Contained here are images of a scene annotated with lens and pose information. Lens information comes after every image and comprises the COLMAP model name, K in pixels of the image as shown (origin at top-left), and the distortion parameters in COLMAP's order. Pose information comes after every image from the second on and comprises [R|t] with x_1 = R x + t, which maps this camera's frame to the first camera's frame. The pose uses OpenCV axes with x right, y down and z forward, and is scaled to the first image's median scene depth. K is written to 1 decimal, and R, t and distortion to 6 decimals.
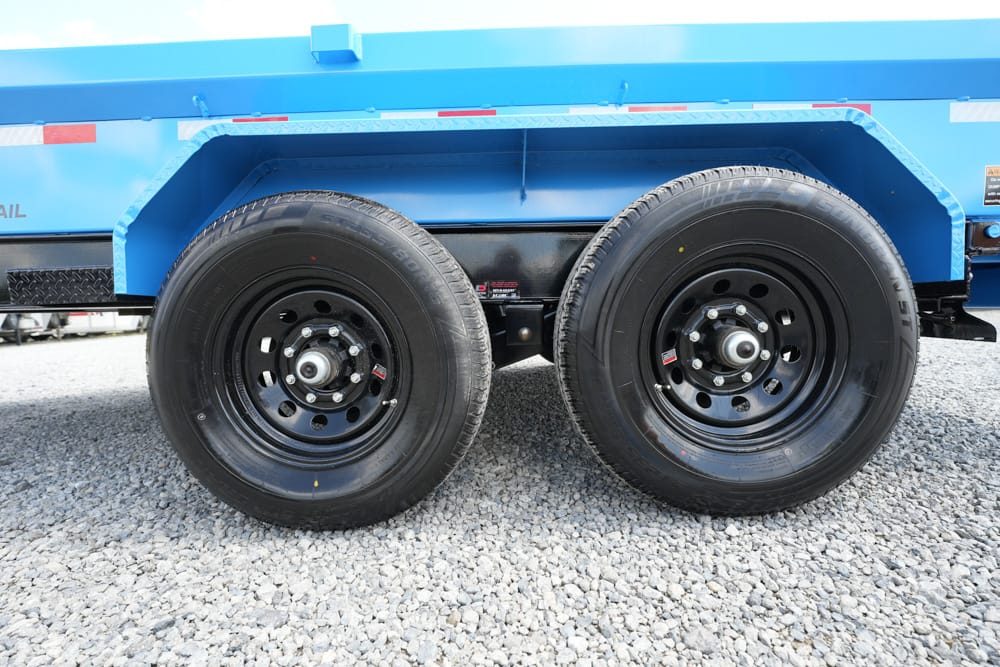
lens RADIAL K [[457.9, 0, 500.6], [0, 457.9, 328.4], [0, 0, 1]] dist [-0.019037, 0.000131]
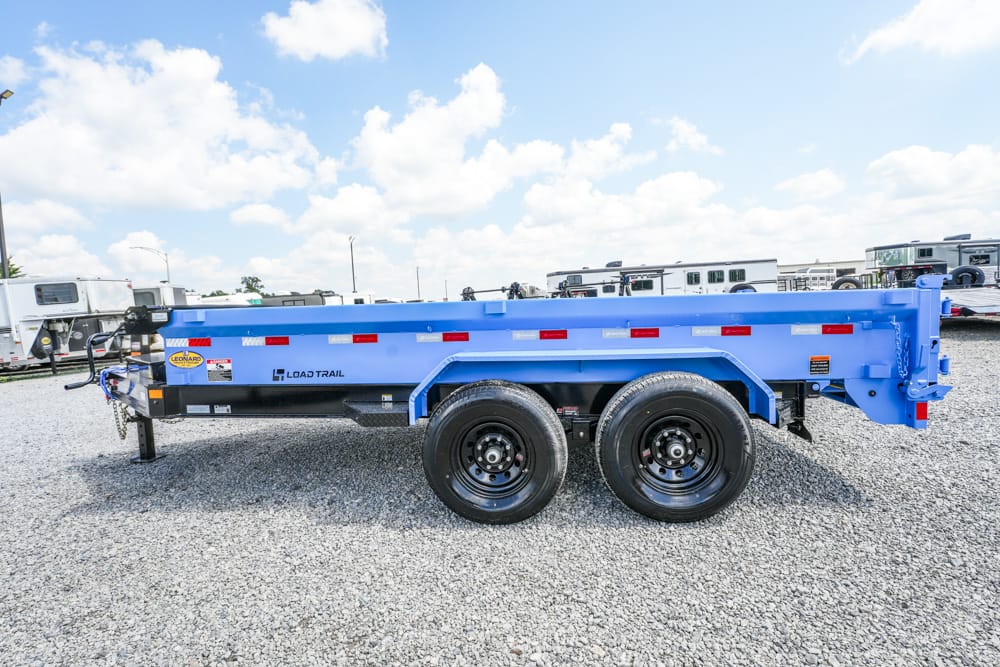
lens RADIAL K [[457.9, 0, 499.1], [0, 457.9, 336.4], [0, 0, 1]] dist [-0.019037, 0.000131]
pose [[0.995378, -0.011785, -0.095312, -0.141102], [0.012230, 0.999917, 0.004084, -0.537451], [0.095256, -0.005231, 0.995439, -1.342935]]
